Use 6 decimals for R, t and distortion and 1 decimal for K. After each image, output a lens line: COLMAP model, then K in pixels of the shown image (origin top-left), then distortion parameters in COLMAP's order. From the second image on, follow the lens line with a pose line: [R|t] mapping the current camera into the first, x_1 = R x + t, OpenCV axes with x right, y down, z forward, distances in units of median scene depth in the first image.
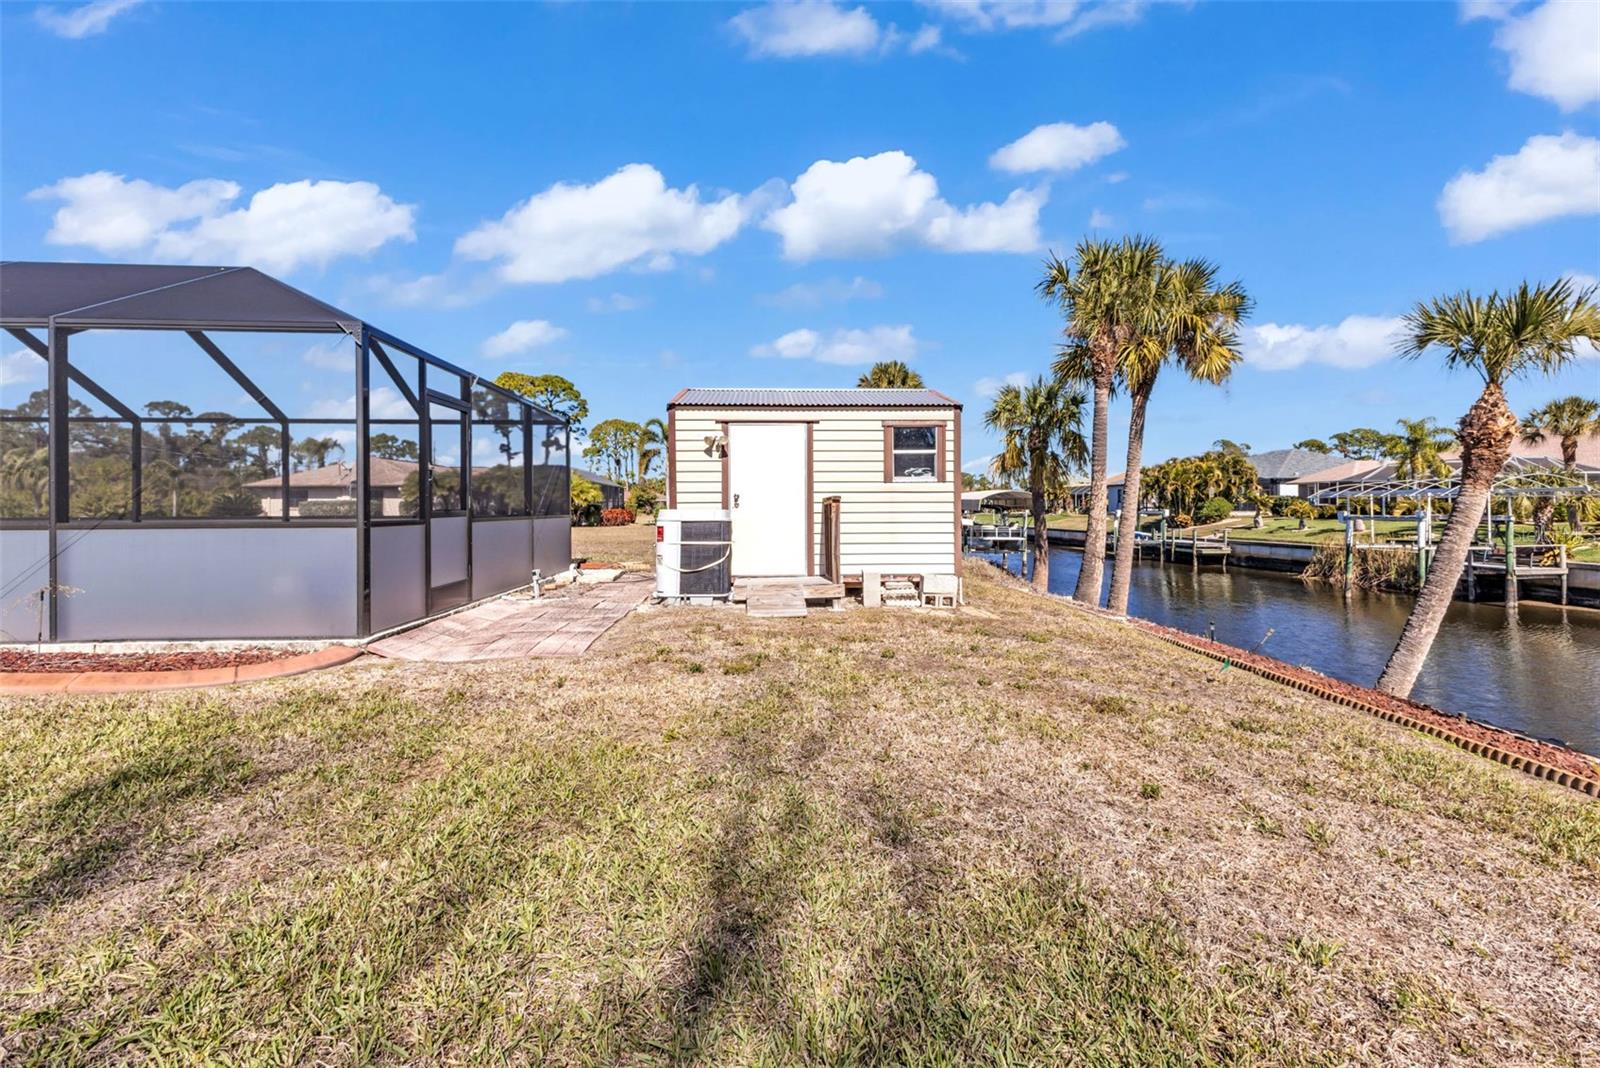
lens RADIAL K [[711.7, 0, 792.7], [0, 711.7, 507.3], [0, 0, 1]] dist [0.008084, -0.000224]
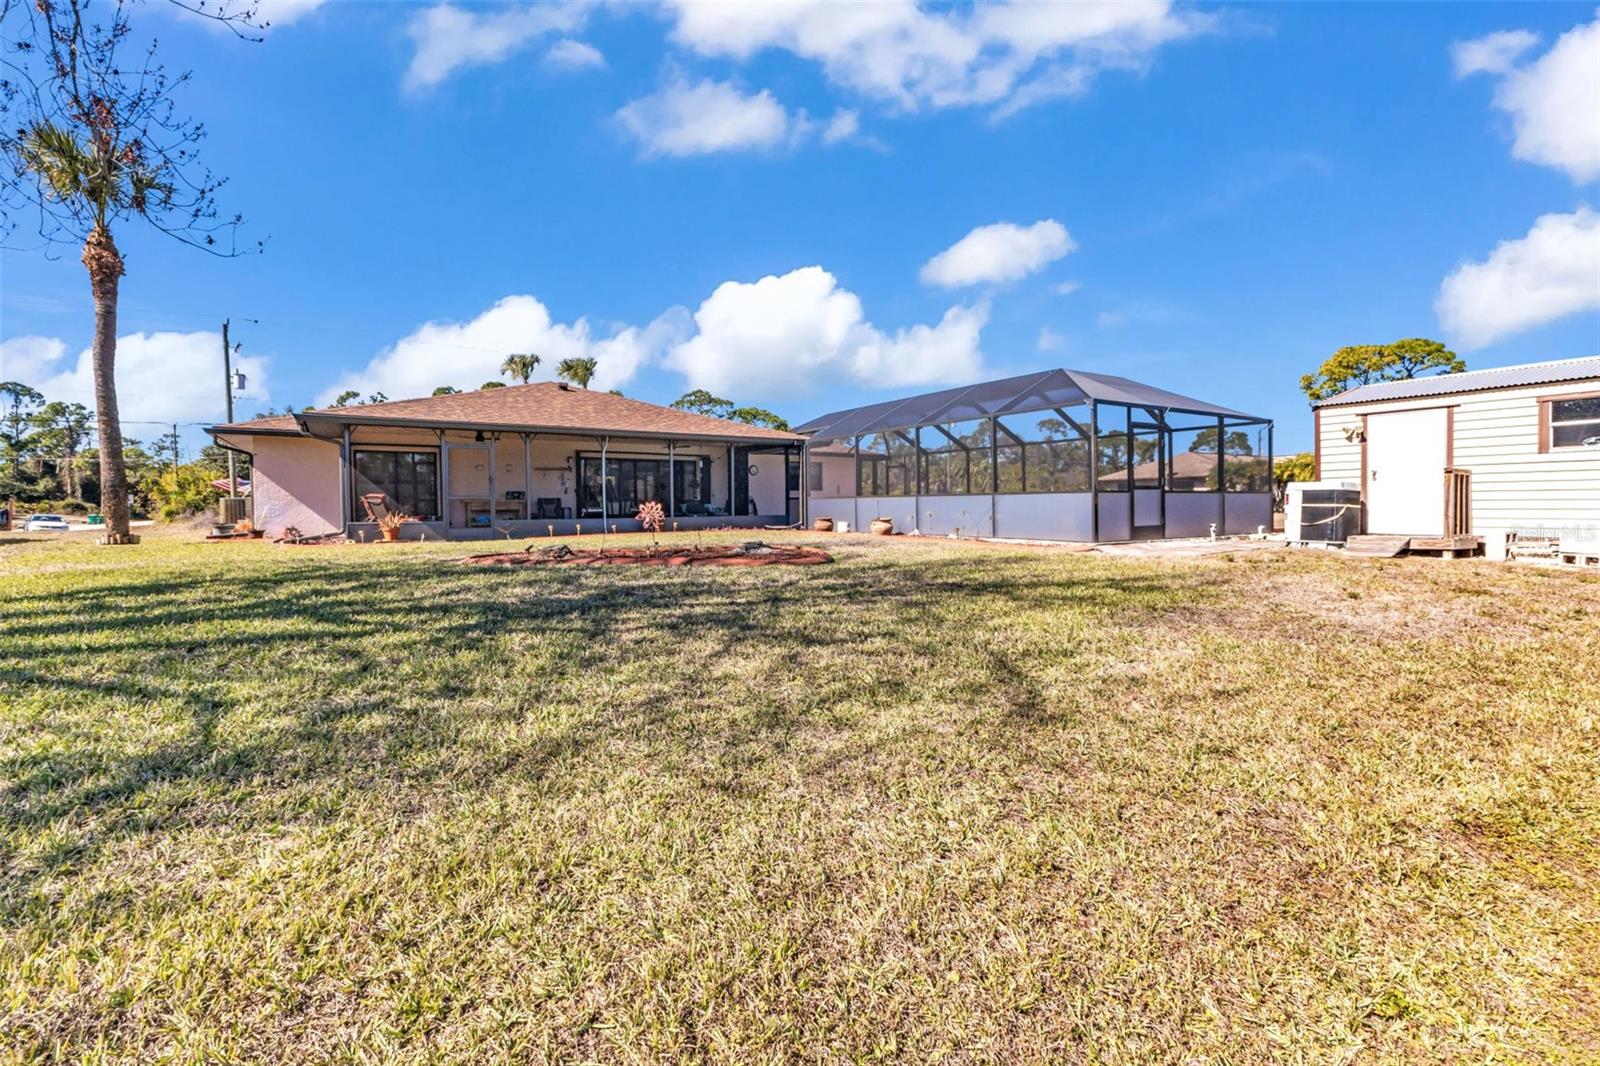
lens RADIAL K [[708.0, 0, 801.0], [0, 708.0, 498.1], [0, 0, 1]] dist [0.000959, -0.000199]
pose [[0.488189, -0.009620, -0.872685, 0.522620], [0.007991, 0.999947, -0.006552, 0.031671], [0.872701, -0.003775, 0.488240, -0.518241]]
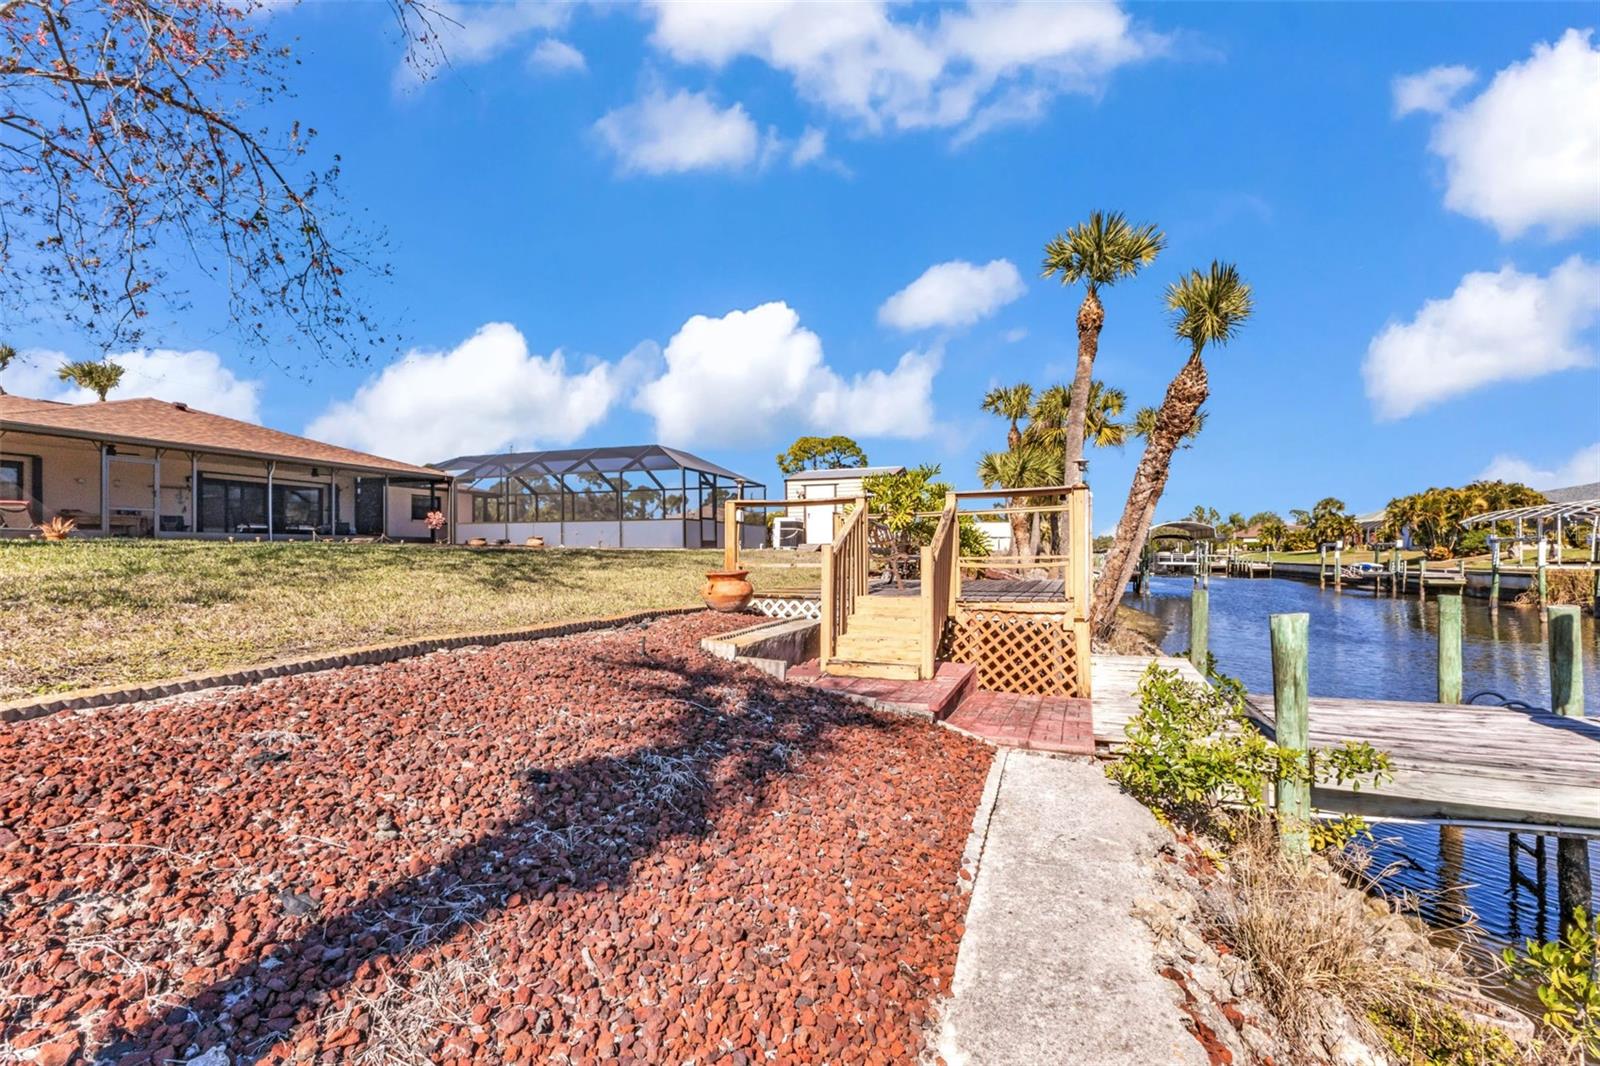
lens RADIAL K [[690.9, 0, 808.5], [0, 690.9, 539.3], [0, 0, 1]] dist [0.004543, -0.000086]
pose [[0.922394, -0.005066, -0.386217, 0.907607], [-0.001118, 0.999875, -0.015784, 0.117849], [0.386249, 0.014991, 0.922273, -1.369970]]
